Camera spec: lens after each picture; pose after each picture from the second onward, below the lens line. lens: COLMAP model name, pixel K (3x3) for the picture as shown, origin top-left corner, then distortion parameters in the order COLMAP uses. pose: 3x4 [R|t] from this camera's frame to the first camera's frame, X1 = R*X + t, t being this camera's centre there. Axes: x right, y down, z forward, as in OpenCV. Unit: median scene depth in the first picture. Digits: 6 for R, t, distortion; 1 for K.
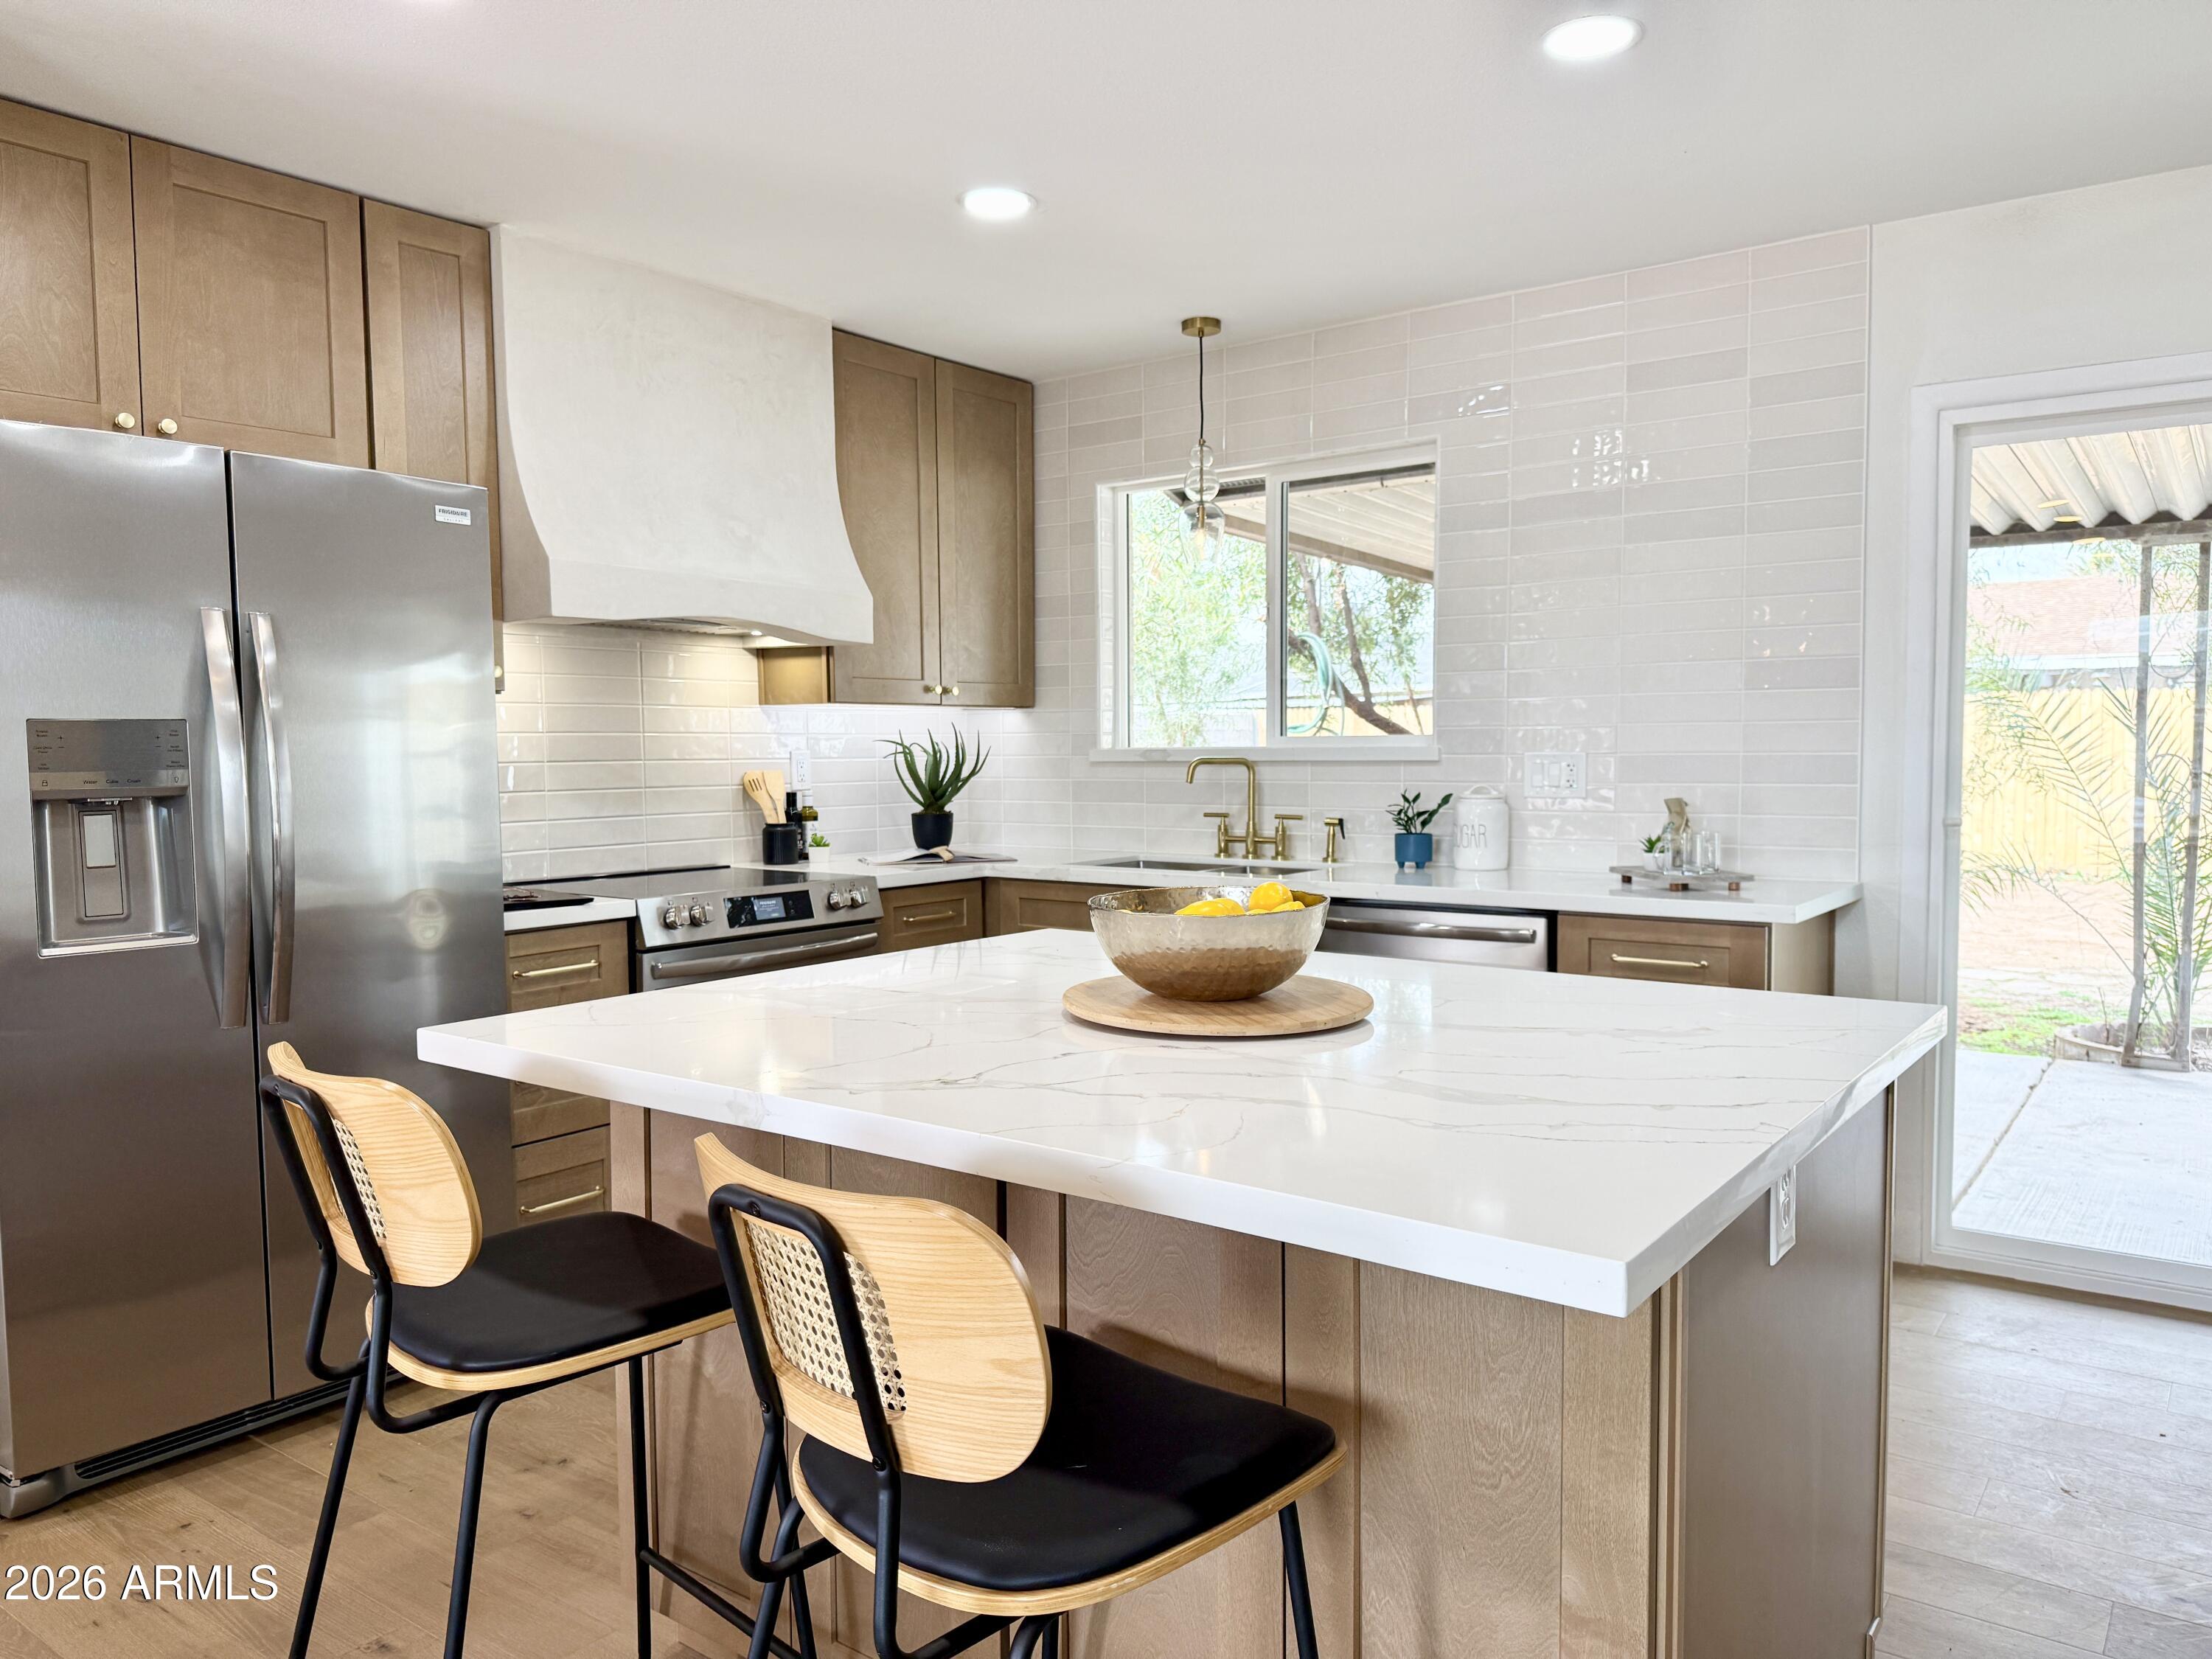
lens RADIAL K [[1568.1, 0, 1095.7], [0, 1568.1, 838.3], [0, 0, 1]] dist [0.009277, -0.010145]
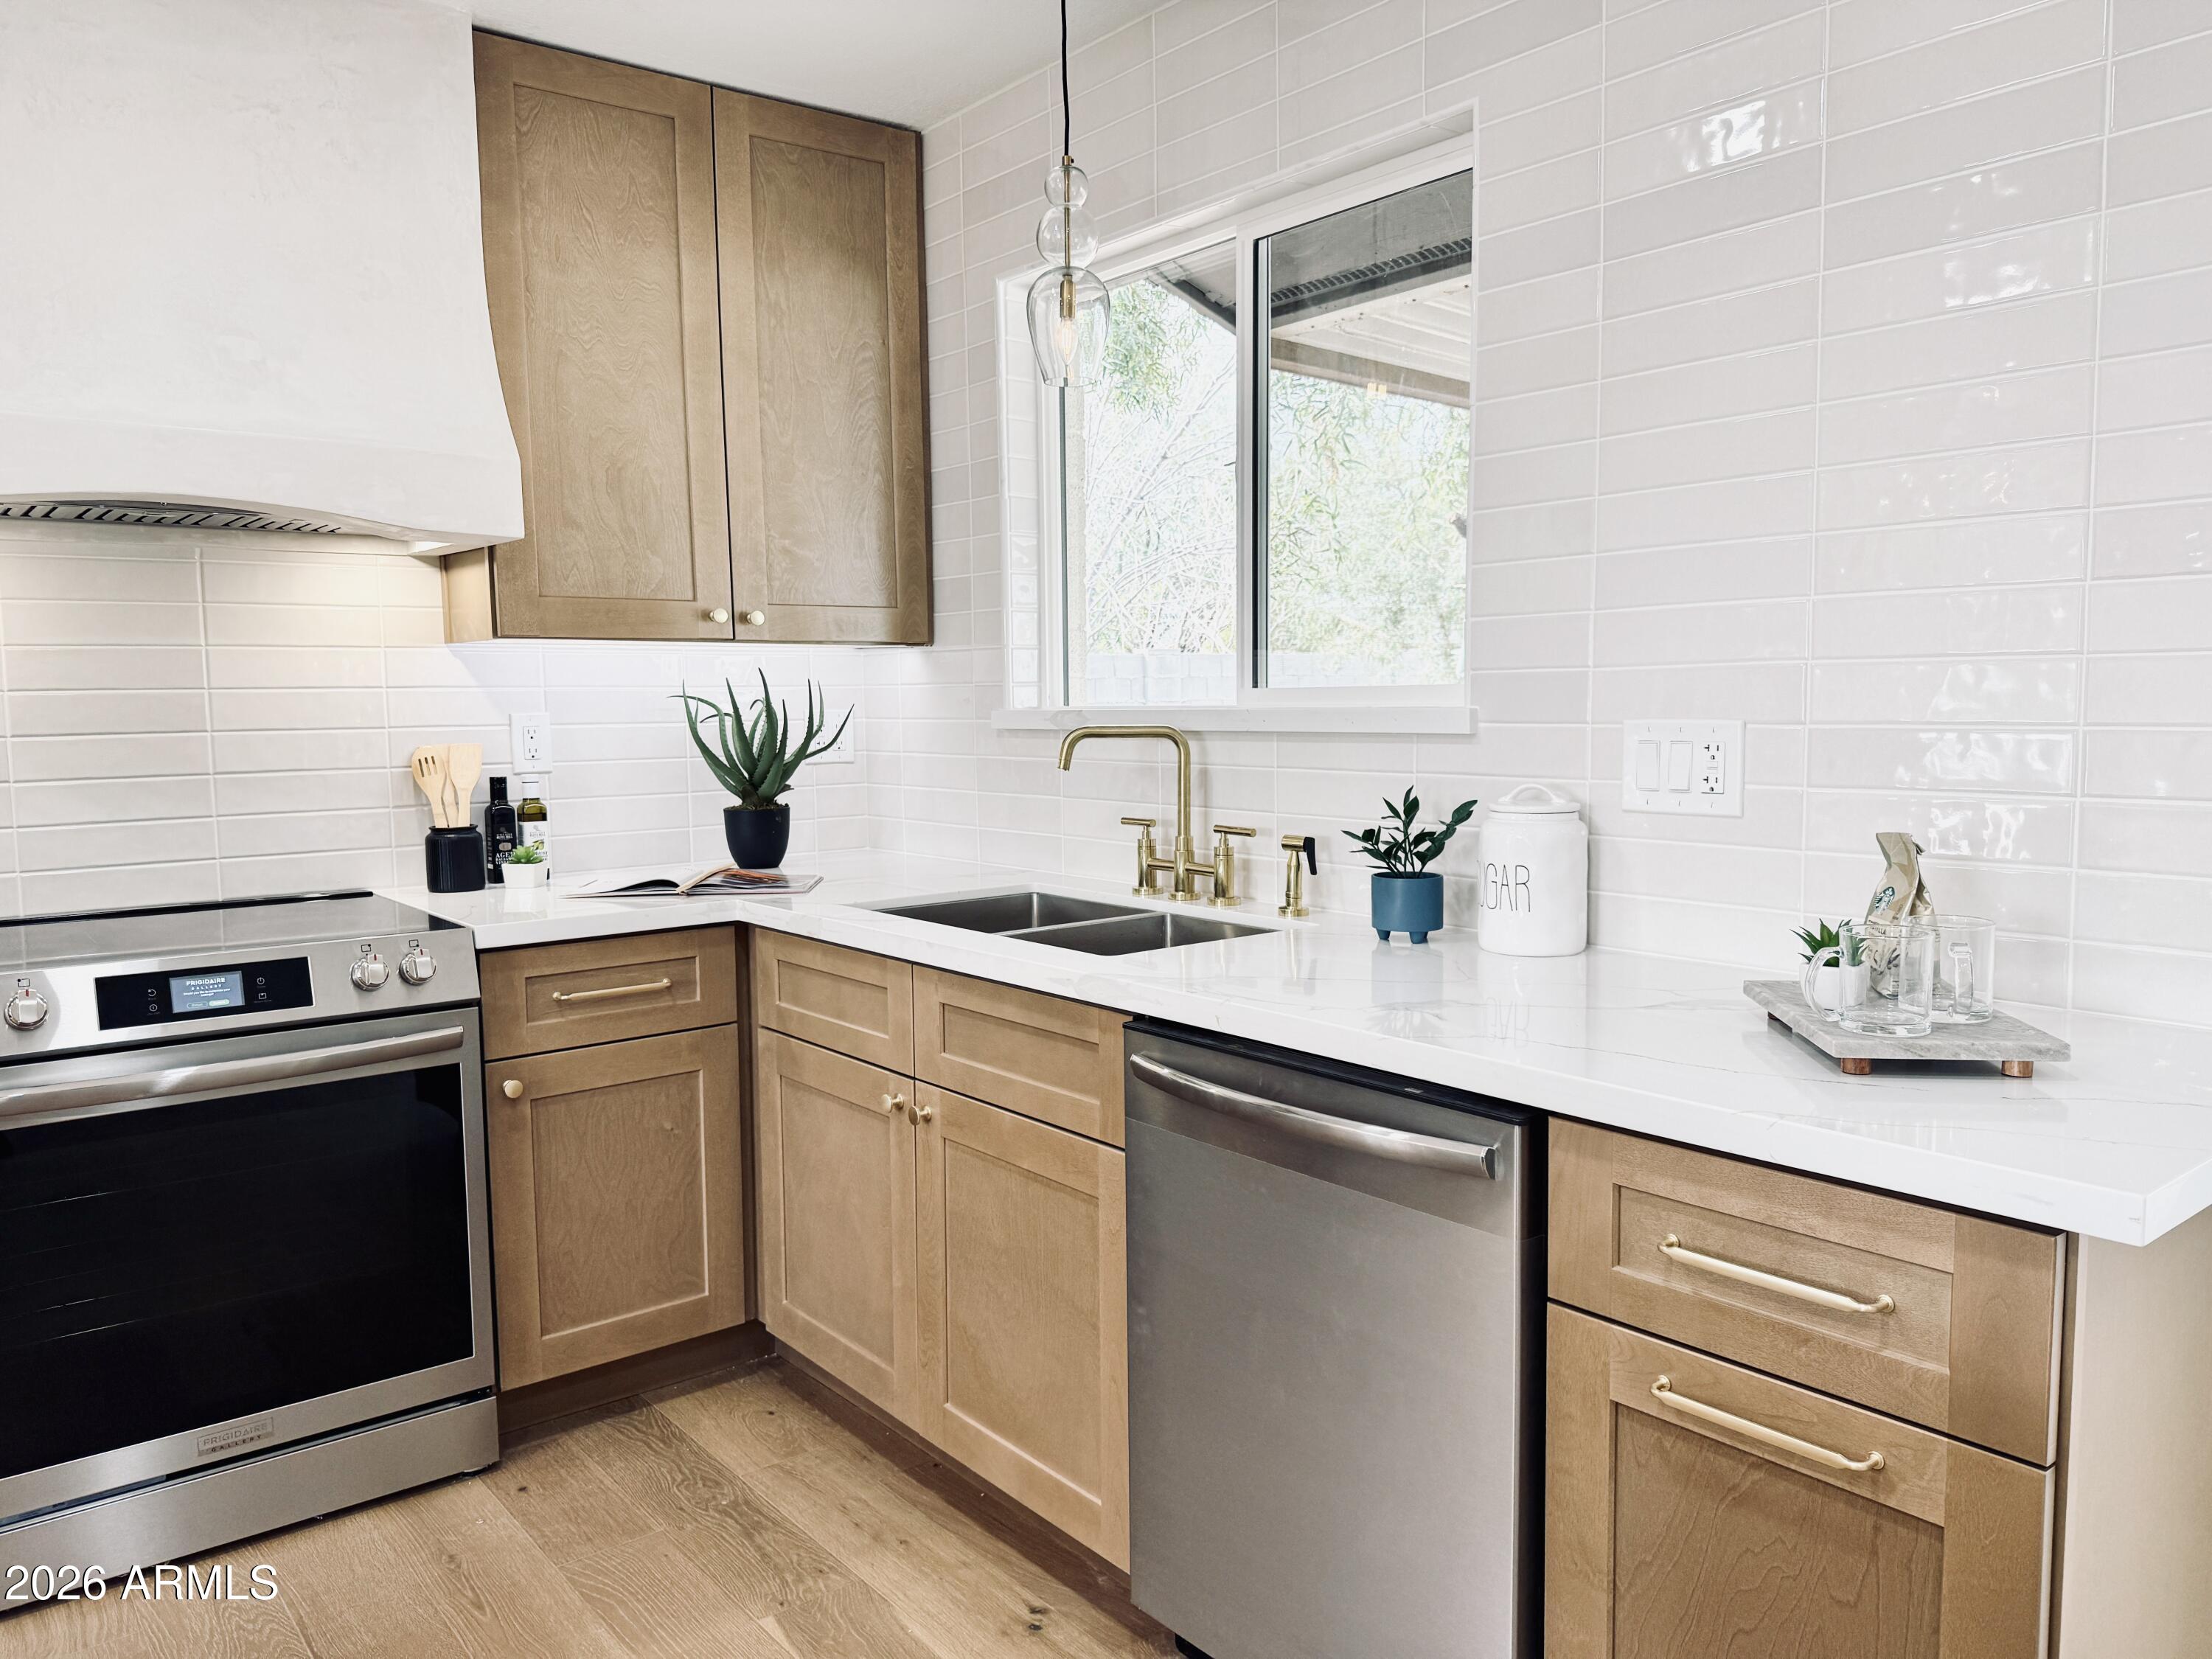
lens RADIAL K [[1568.1, 0, 1119.8], [0, 1568.1, 824.6], [0, 0, 1]] dist [0.009277, -0.010145]
pose [[0.970624, 0.015690, -0.240091, 0.217992], [-0.009636, 0.999606, 0.026369, -0.030095], [0.240410, -0.023281, 0.970392, 0.438773]]
